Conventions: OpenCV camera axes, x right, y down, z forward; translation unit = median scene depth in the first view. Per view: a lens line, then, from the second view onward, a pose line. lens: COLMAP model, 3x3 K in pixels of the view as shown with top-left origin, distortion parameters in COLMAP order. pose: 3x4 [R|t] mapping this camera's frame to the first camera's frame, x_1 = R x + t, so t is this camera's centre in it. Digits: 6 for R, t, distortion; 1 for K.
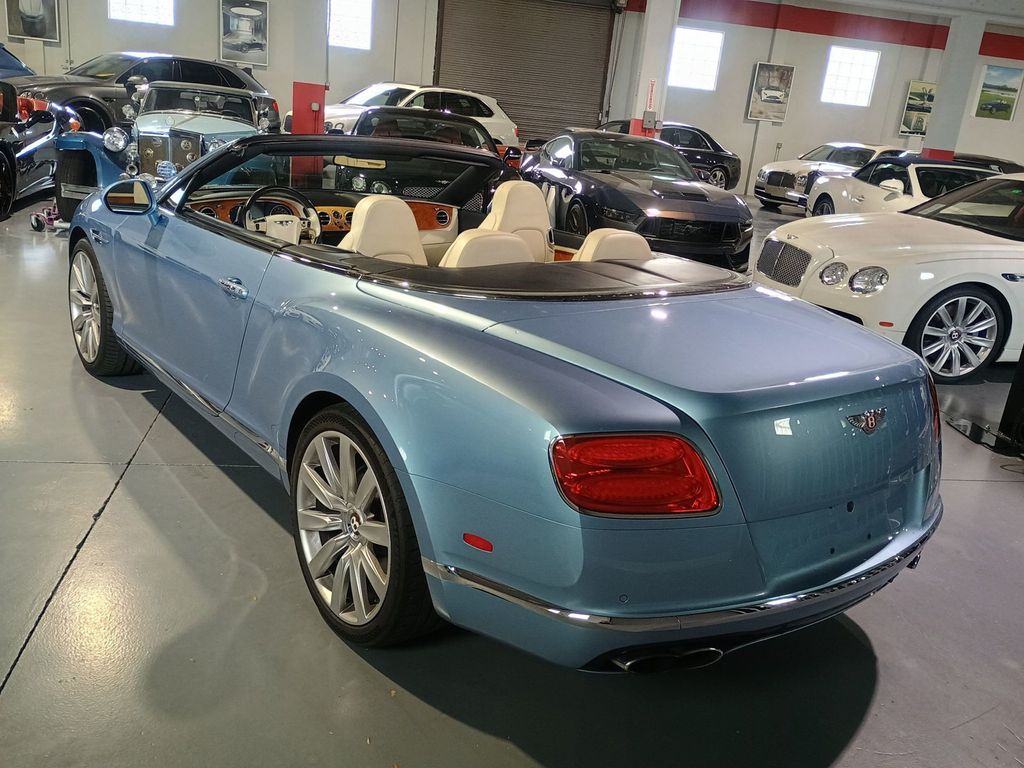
lens RADIAL K [[868.1, 0, 516.2], [0, 868.1, 380.3], [0, 0, 1]] dist [0.069768, -0.078867]
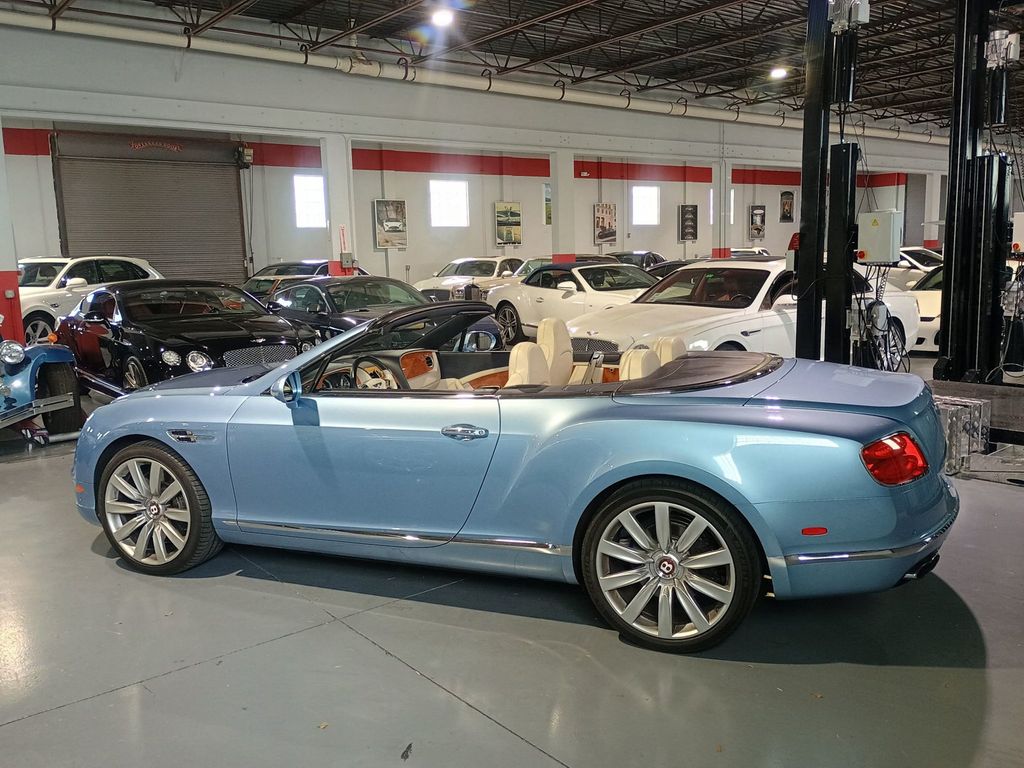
lens RADIAL K [[868.1, 0, 516.2], [0, 868.1, 380.3], [0, 0, 1]] dist [0.069768, -0.078867]
pose [[0.870262, -0.194849, 0.452413, -0.119536], [0.255599, 0.963744, -0.076599, -0.009313], [-0.421085, 0.182298, 0.888513, -0.022095]]
